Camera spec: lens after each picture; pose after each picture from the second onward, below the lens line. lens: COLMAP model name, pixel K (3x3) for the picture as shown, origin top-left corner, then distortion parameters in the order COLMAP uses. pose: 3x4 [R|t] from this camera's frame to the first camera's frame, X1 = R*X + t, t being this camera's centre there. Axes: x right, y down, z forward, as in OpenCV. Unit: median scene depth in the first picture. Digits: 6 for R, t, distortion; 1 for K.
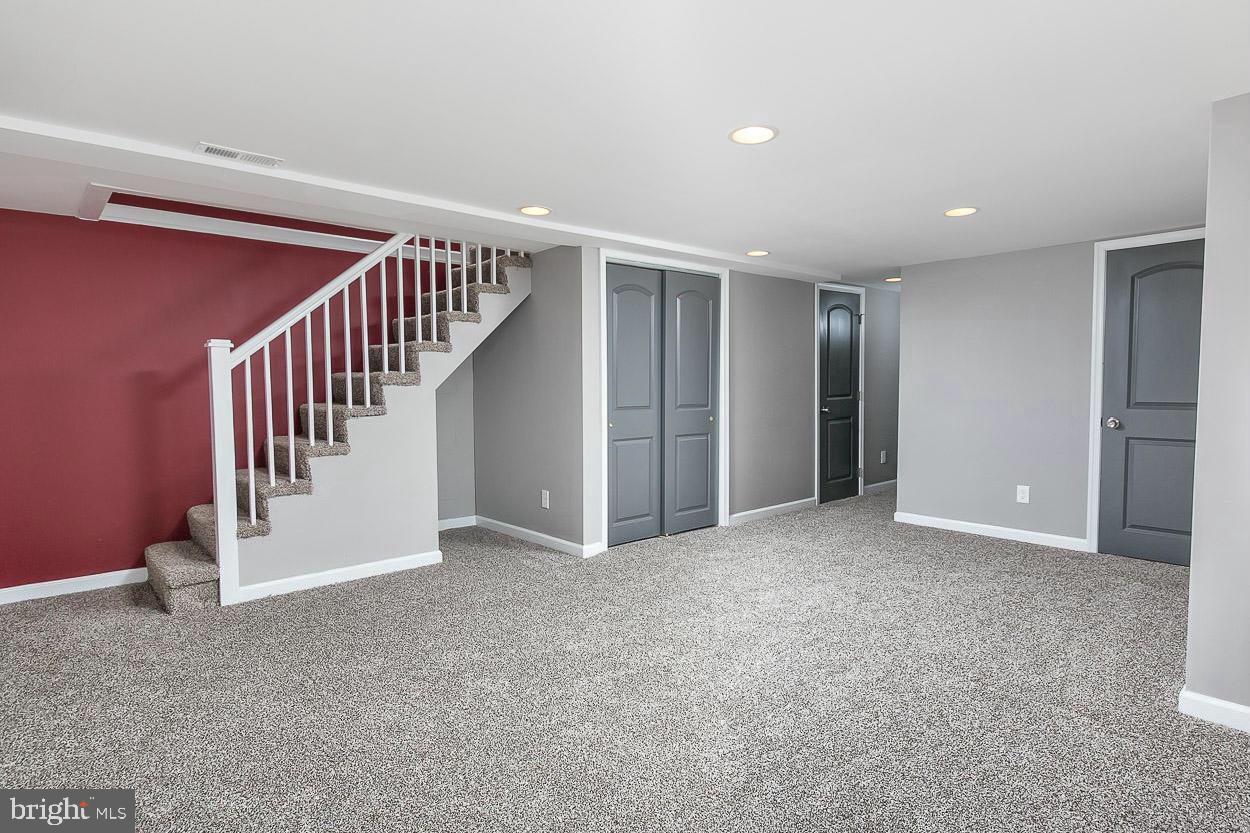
lens RADIAL K [[668.5, 0, 645.2], [0, 668.5, 421.8], [0, 0, 1]] dist [-0.000852, -0.000100]
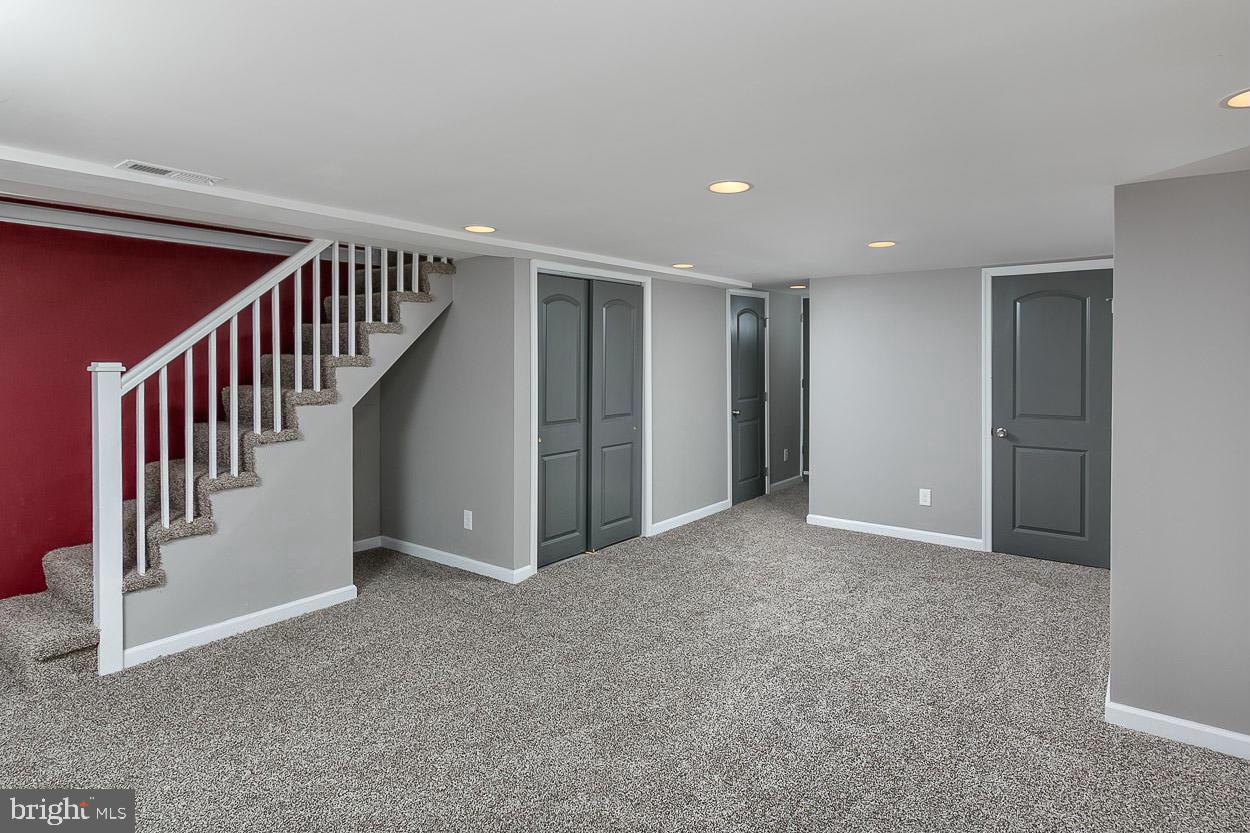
lens RADIAL K [[686.3, 0, 642.1], [0, 686.3, 366.4], [0, 0, 1]] dist [0.000714, -0.000314]
pose [[0.981690, 0.005126, 0.190415, -0.105249], [0.003002, 0.999097, -0.042373, -0.065028], [-0.190460, 0.042168, 0.980789, -0.001796]]
